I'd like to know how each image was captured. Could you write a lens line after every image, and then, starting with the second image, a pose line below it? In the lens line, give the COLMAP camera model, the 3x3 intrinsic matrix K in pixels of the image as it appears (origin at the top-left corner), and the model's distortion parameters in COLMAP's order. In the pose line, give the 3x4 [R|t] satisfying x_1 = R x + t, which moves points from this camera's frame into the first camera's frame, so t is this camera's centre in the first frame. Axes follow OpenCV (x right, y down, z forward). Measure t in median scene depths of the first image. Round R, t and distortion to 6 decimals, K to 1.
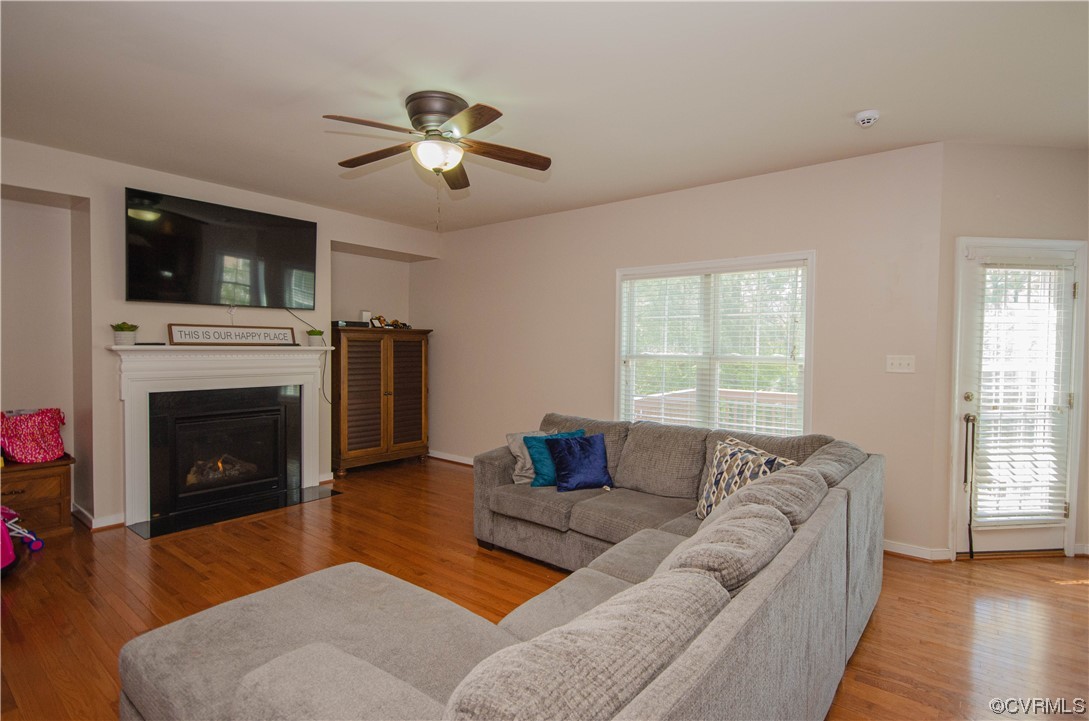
lens RADIAL K [[534.0, 0, 544.5], [0, 534.0, 360.5], [0, 0, 1]] dist [0.006479, 0.000574]
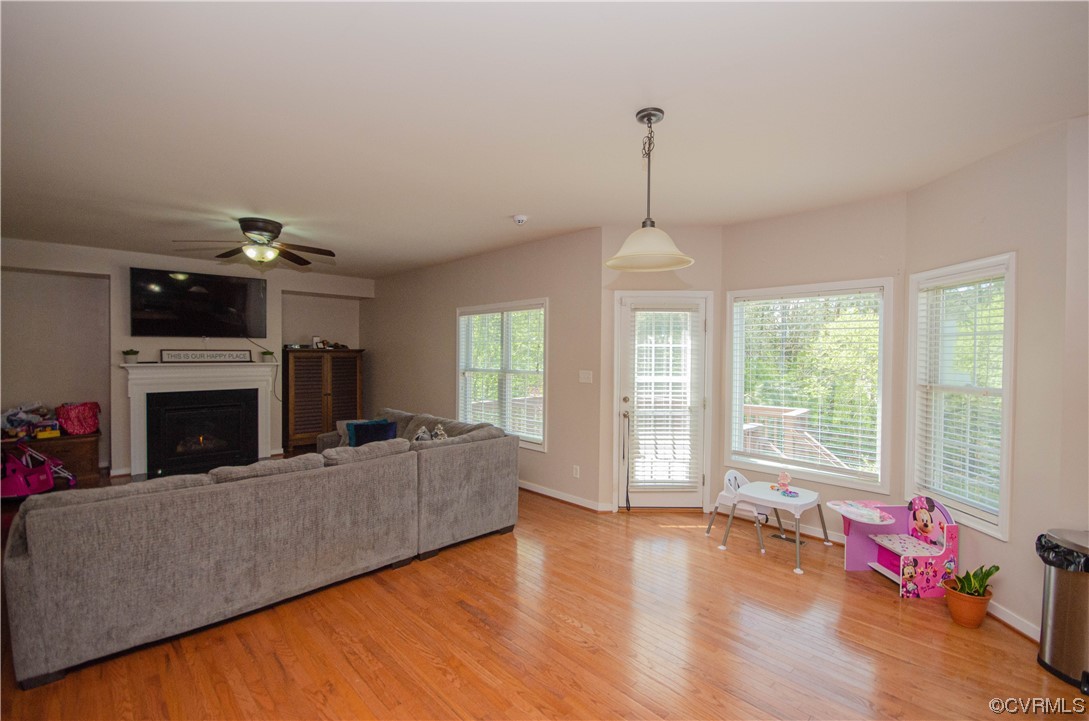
lens RADIAL K [[474.3, 0, 550.2], [0, 474.3, 360.9], [0, 0, 1]] dist [0.009064, -0.012072]
pose [[0.992615, -0.001439, -0.121296, 0.643291], [0.000202, 0.999948, -0.010213, -0.021358], [0.121305, 0.010113, 0.992564, -0.264901]]
